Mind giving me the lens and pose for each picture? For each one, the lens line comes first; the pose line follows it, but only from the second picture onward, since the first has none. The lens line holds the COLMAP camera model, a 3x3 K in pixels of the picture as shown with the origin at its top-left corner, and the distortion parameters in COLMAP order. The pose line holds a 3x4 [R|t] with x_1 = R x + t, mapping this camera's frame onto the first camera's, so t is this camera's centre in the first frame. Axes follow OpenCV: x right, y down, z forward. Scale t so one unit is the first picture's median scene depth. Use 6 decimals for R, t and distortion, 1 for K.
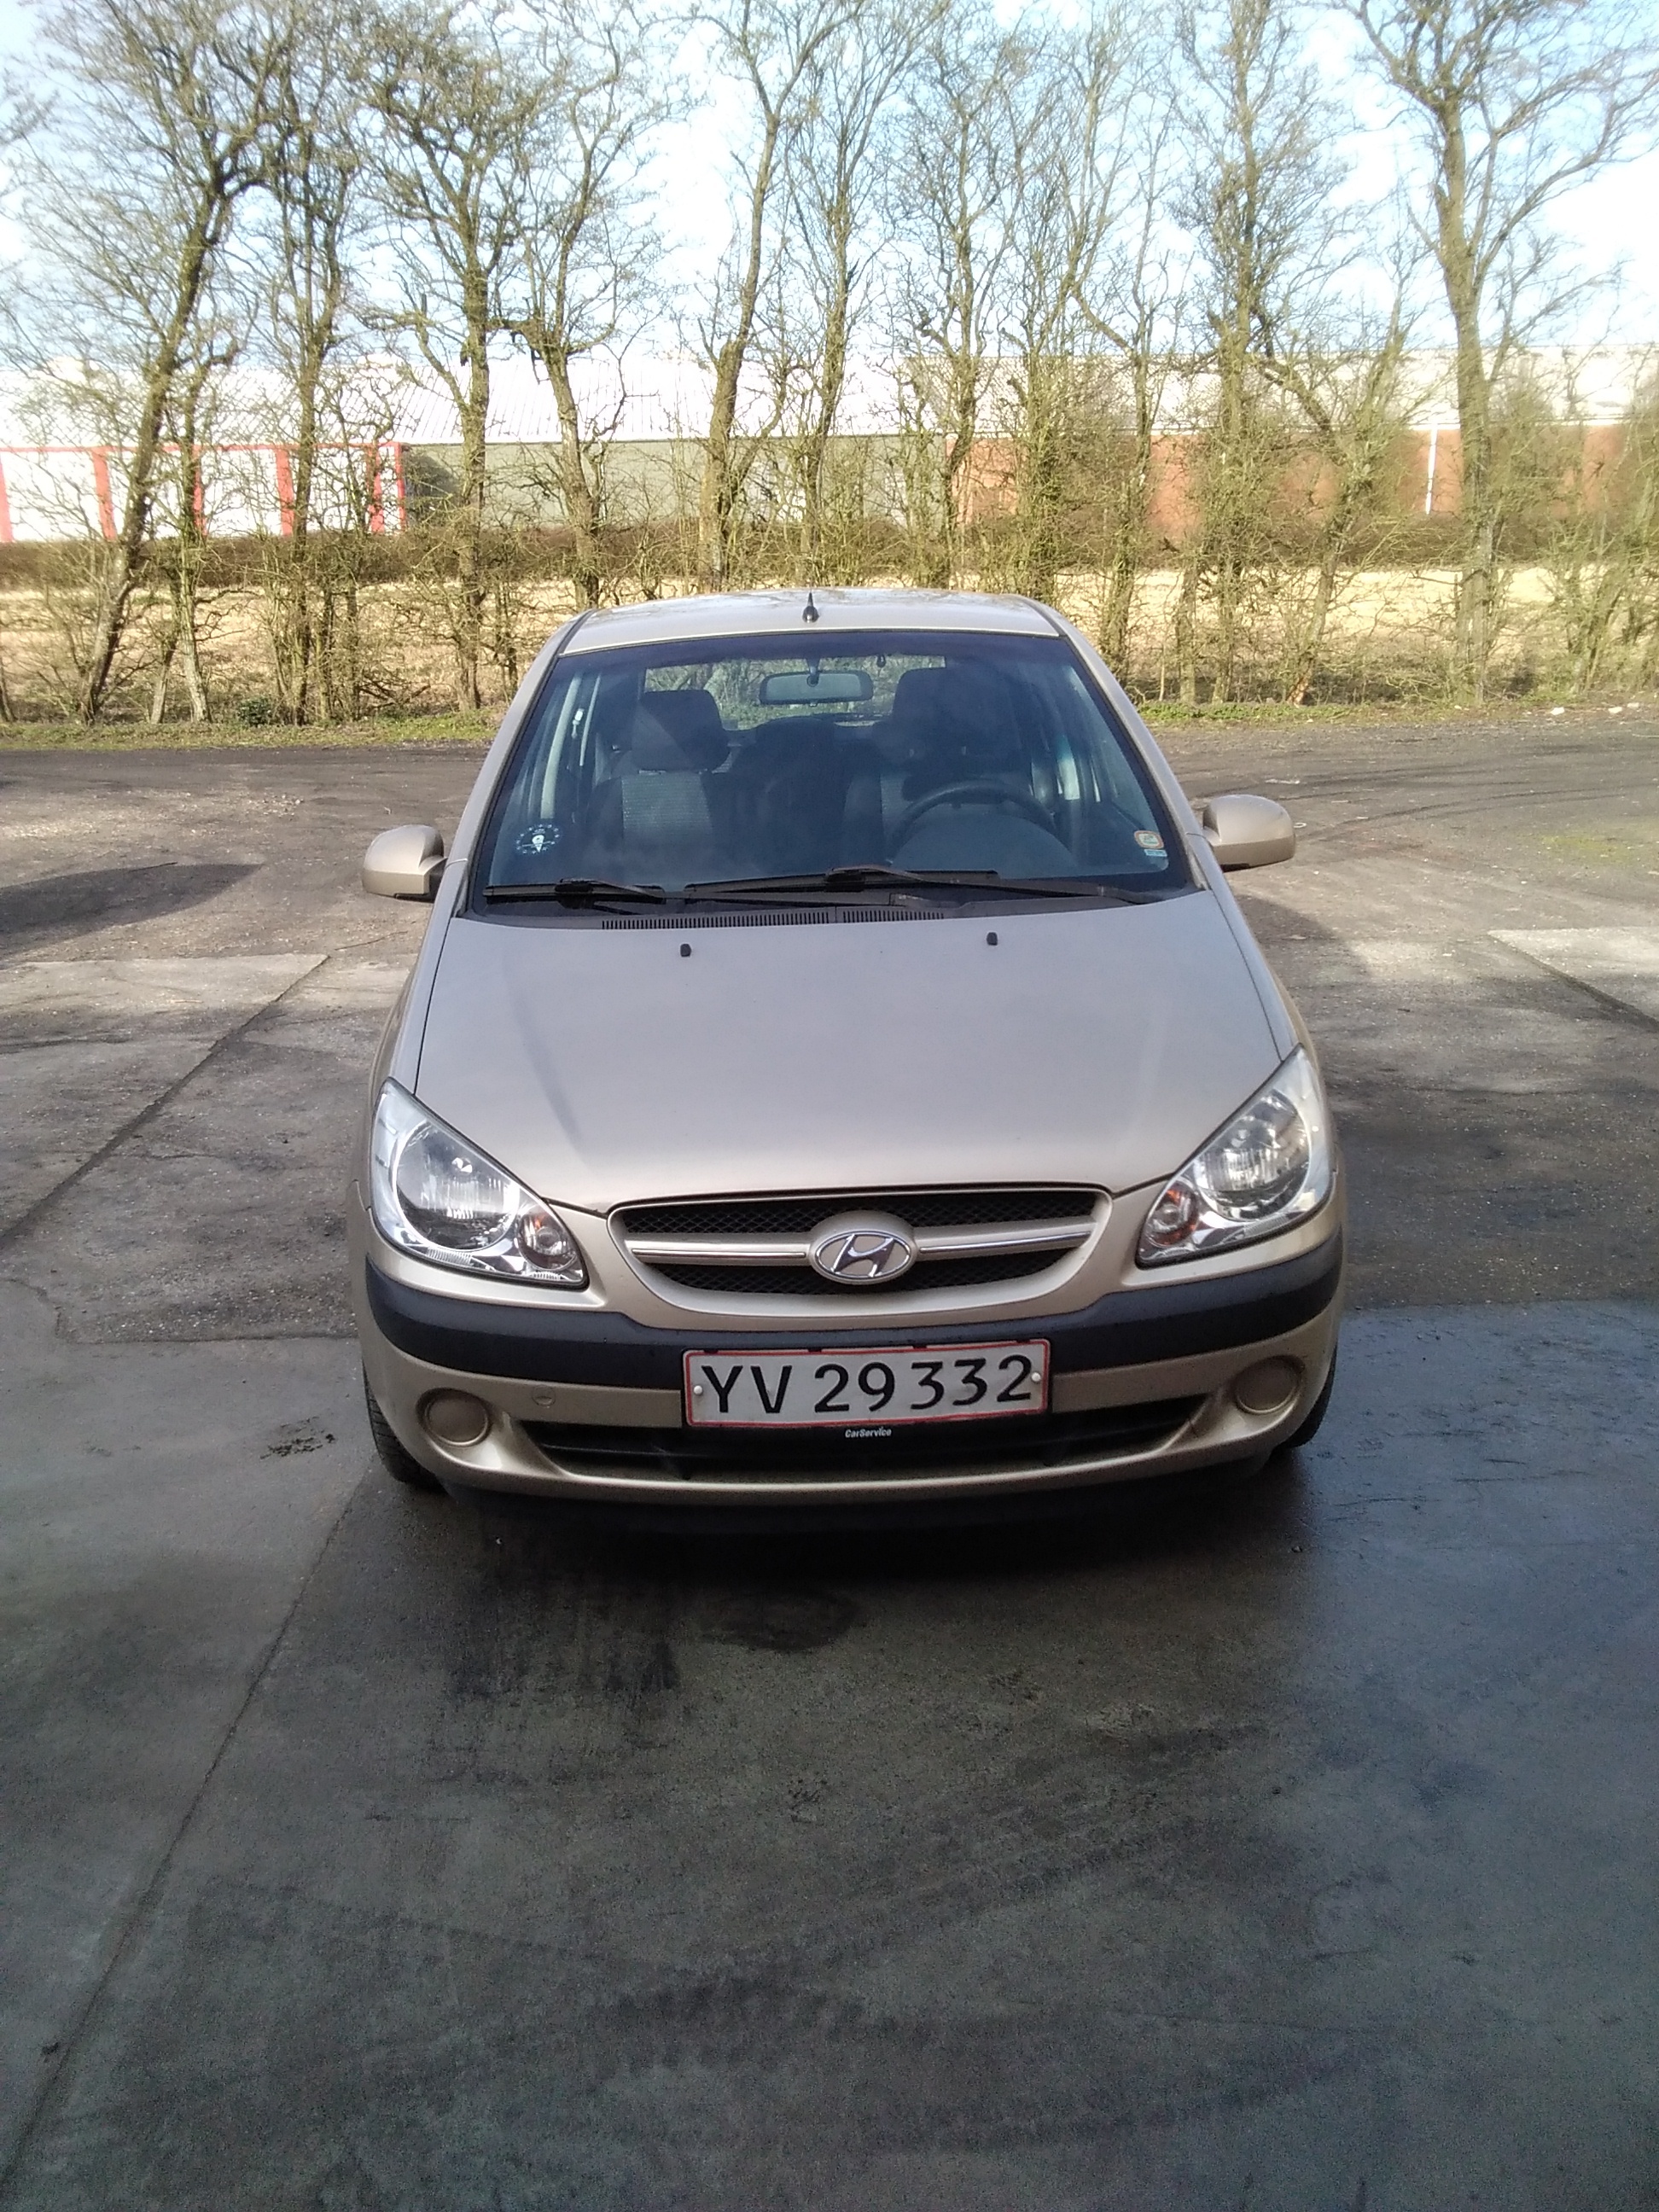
lens RADIAL K [[1797.5, 0, 829.5], [0, 1797.5, 1106.0], [0, 0, 1]] dist [0.000294, 0.067817]
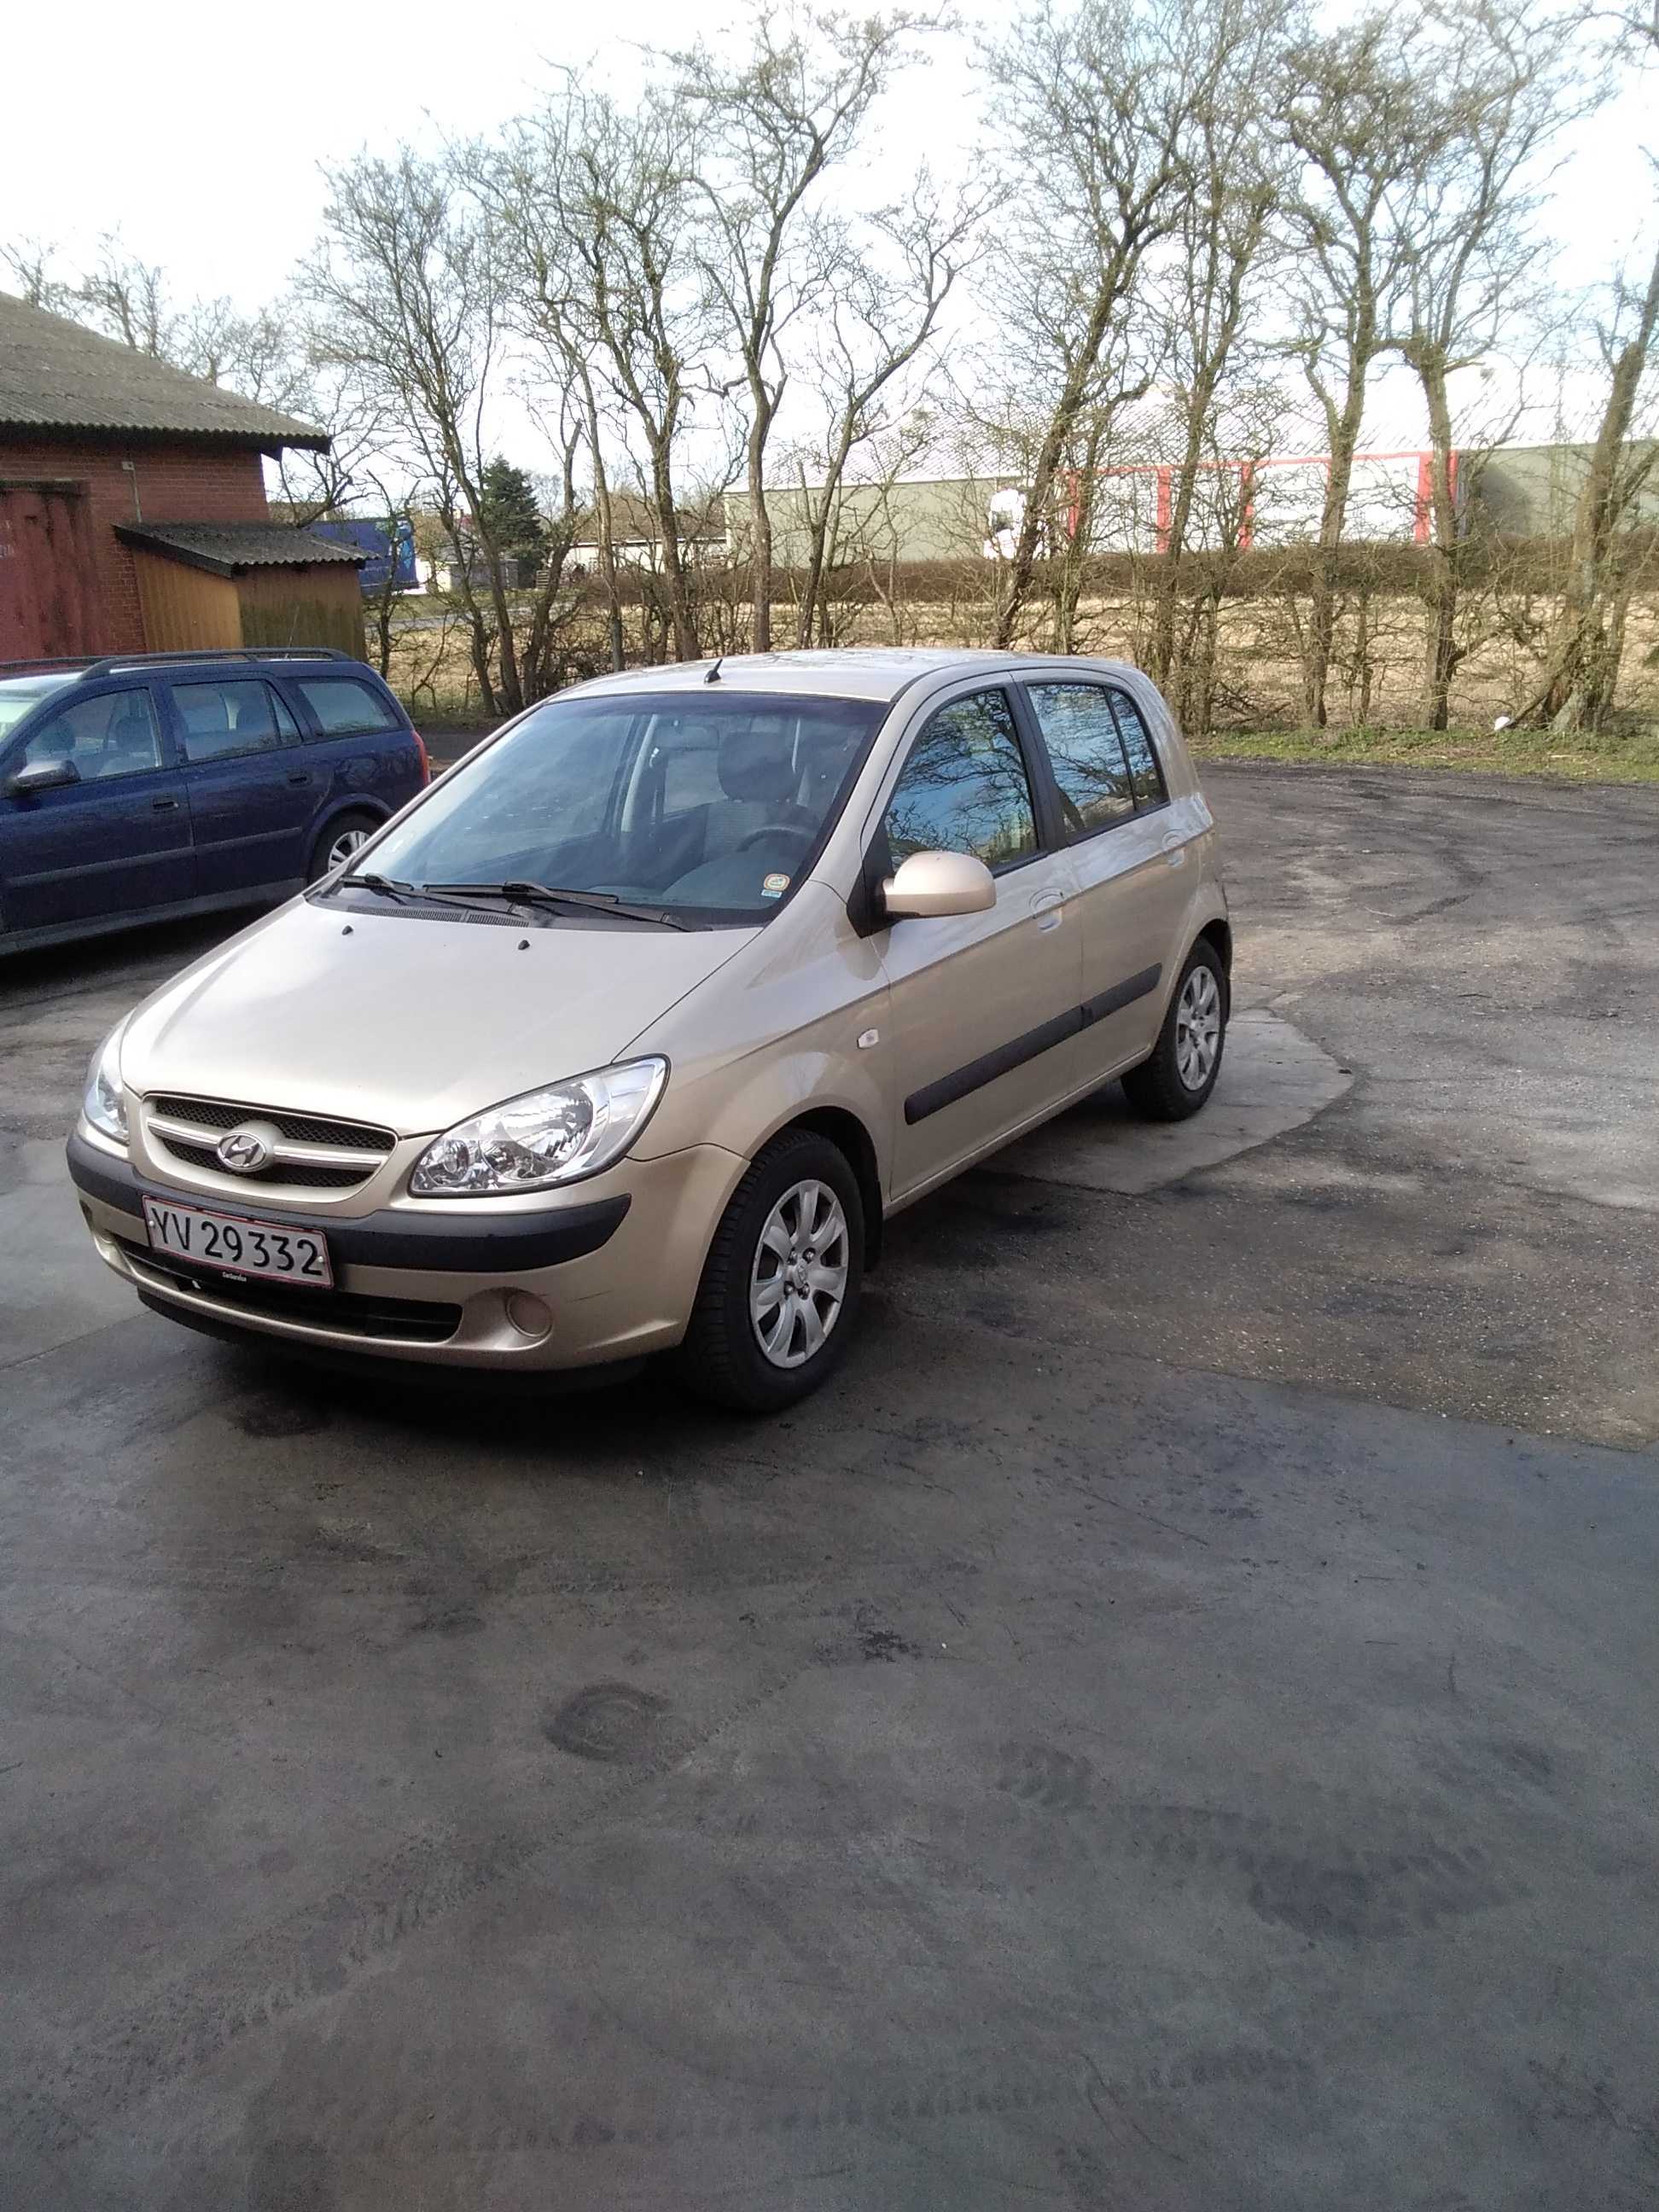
lens RADIAL K [[1797.5, 0, 829.5], [0, 1797.5, 1106.0], [0, 0, 1]] dist [0.000294, 0.067817]
pose [[0.855762, 0.146596, -0.496166, 0.121187], [-0.148985, 0.988219, 0.035014, -0.007555], [0.495454, 0.043957, 0.867521, 0.000770]]
